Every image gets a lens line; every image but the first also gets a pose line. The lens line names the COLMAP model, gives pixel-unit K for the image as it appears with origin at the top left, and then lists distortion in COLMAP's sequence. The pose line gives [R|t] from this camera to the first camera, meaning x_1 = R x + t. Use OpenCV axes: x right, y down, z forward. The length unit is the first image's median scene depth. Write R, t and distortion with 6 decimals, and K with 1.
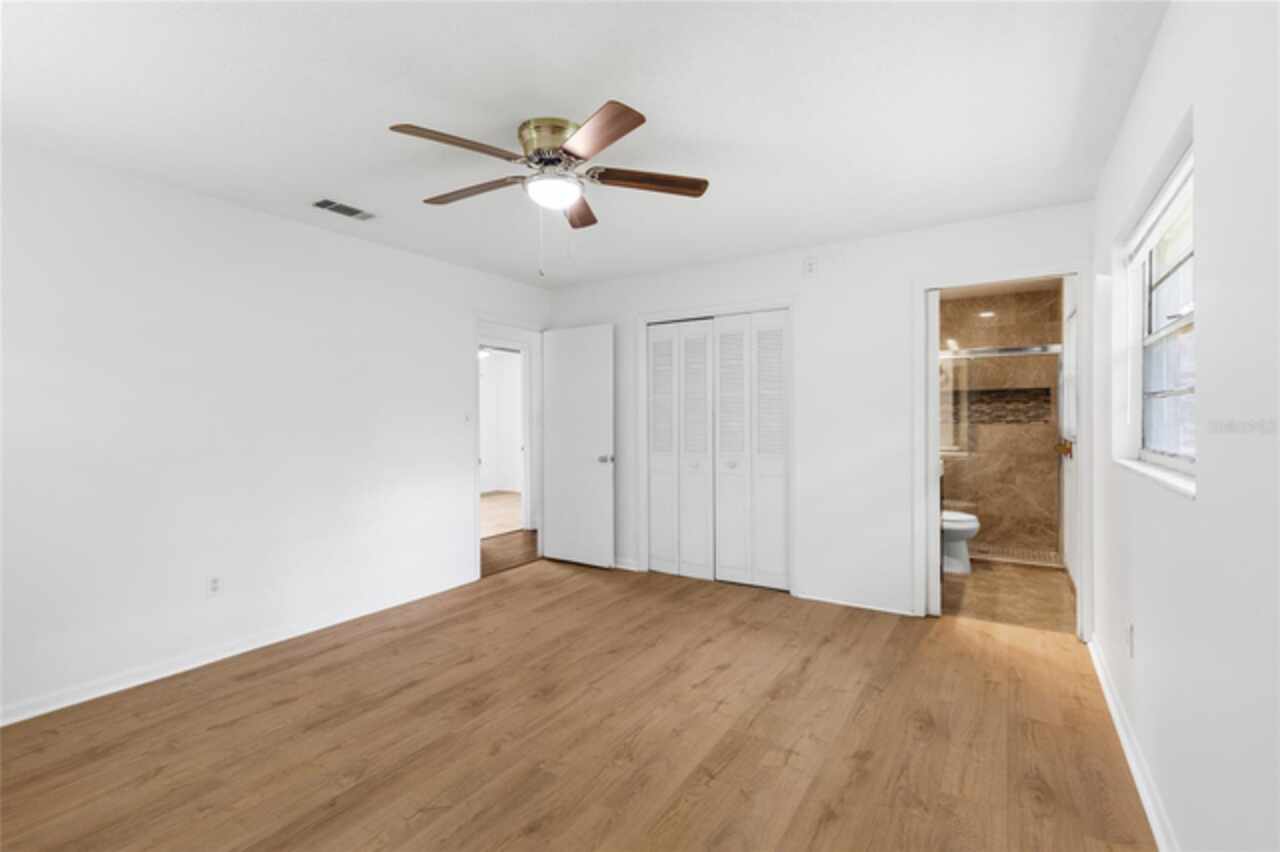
lens RADIAL K [[576.7, 0, 639.7], [0, 576.7, 421.8], [0, 0, 1]] dist [0.001521, 0.000118]
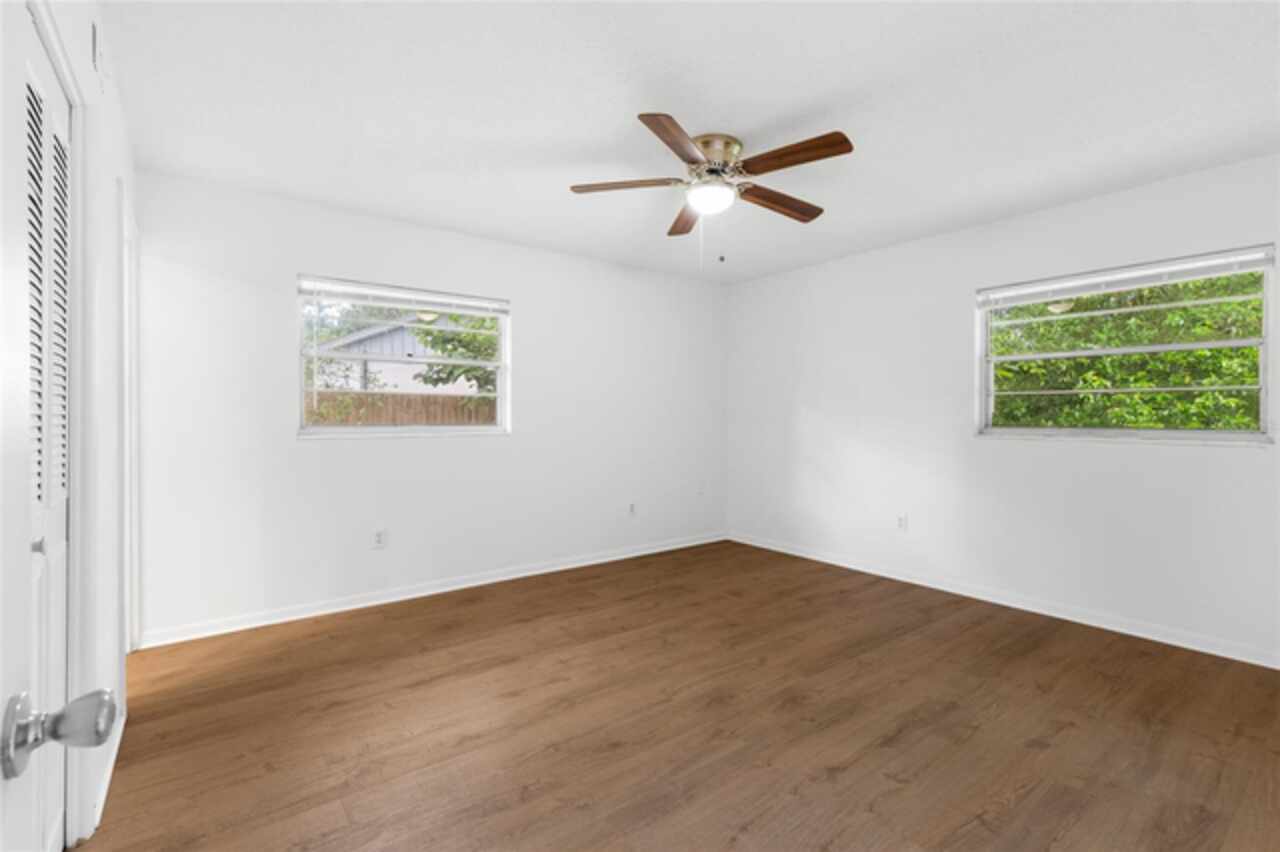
lens RADIAL K [[576.7, 0, 644.1], [0, 576.7, 418.5], [0, 0, 1]] dist [0.001521, 0.000118]
pose [[-0.943371, 0.005574, 0.331692, -0.383954], [0.008692, 0.999931, 0.007917, 0.016657], [-0.331625, 0.010352, -0.943354, 2.046266]]
